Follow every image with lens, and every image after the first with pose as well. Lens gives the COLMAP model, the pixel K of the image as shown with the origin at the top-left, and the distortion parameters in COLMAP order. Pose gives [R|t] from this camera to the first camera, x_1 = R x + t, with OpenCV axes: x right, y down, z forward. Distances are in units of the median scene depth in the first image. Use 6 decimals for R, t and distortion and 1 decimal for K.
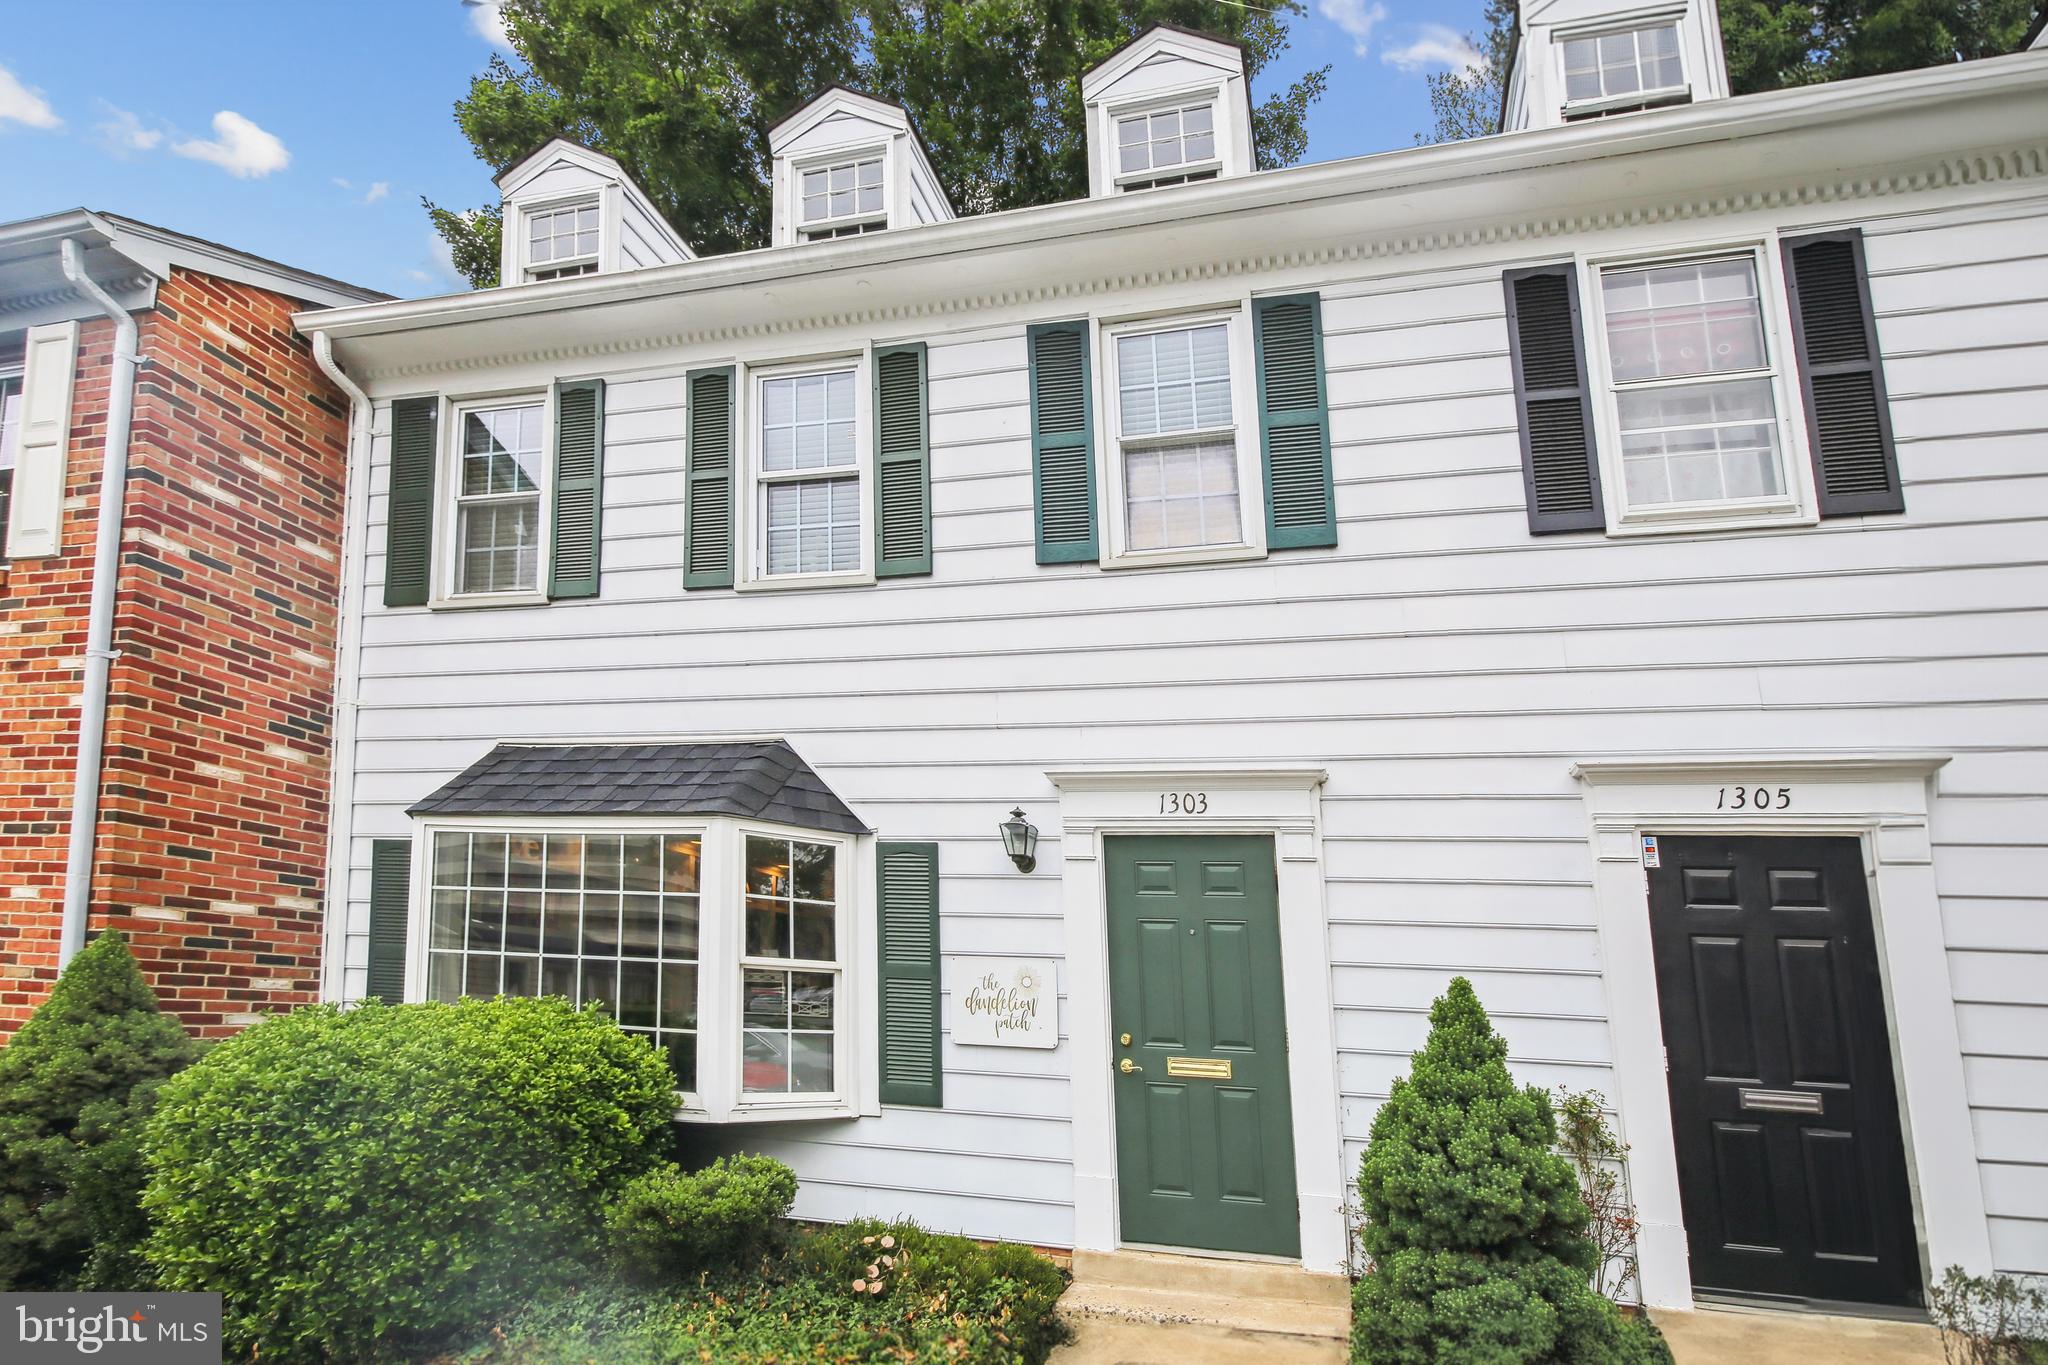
lens RADIAL K [[964.1, 0, 1025.7], [0, 964.1, 629.2], [0, 0, 1]] dist [-0.001297, -0.000009]
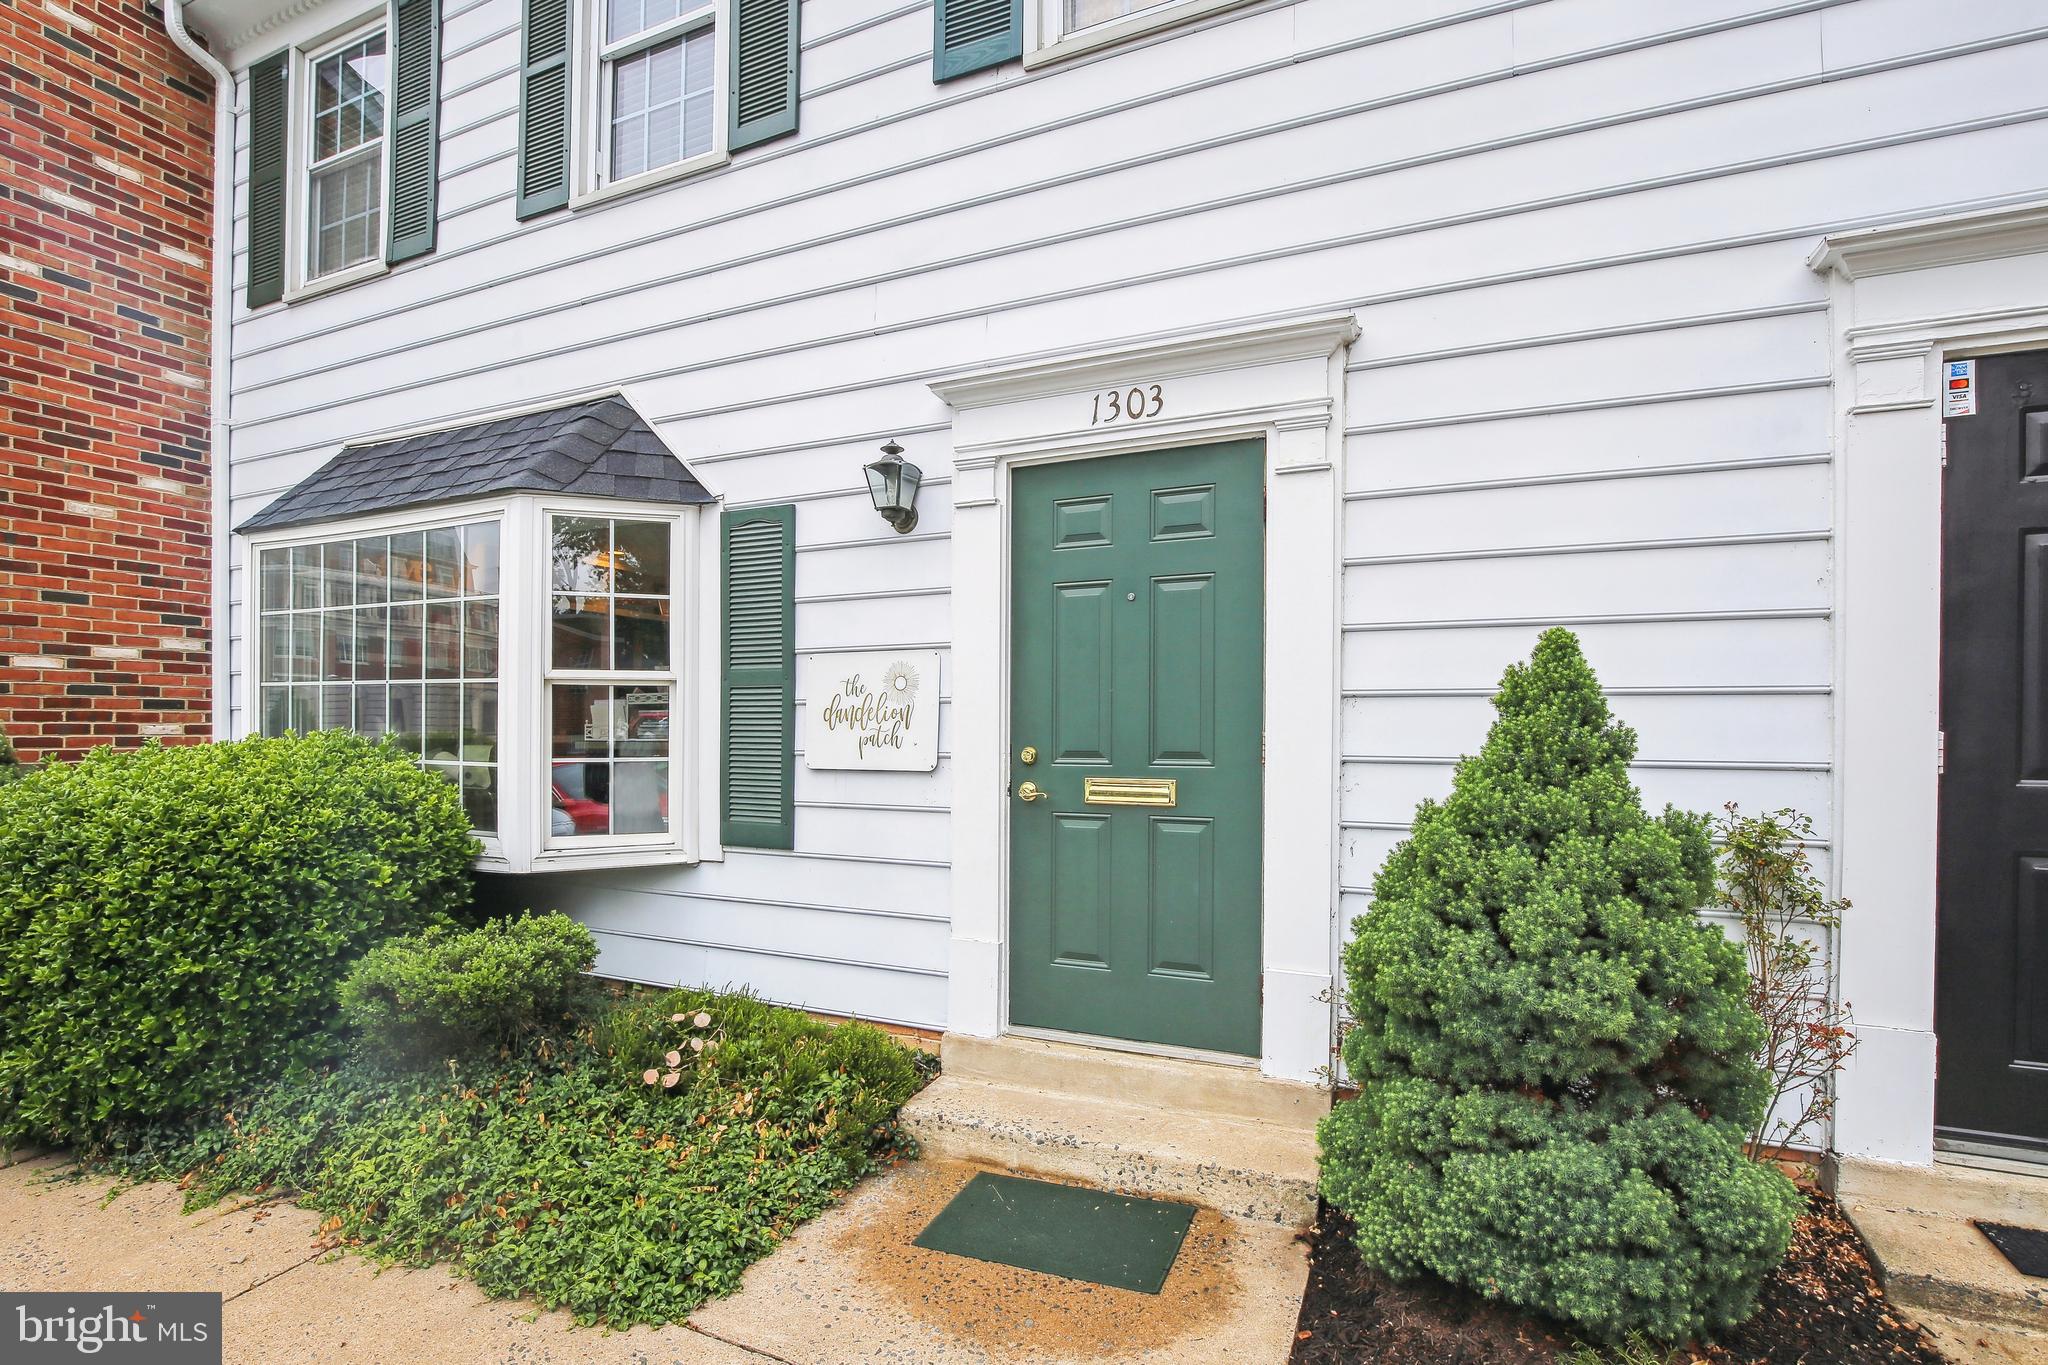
lens RADIAL K [[959.2, 0, 1019.3], [0, 959.2, 673.6], [0, 0, 1]] dist [-0.036684, 0.007718]
pose [[0.988960, -0.047927, -0.140217, 0.184820], [0.089187, 0.948183, 0.304951, 0.160947], [0.118336, -0.314090, 0.941990, 0.372603]]
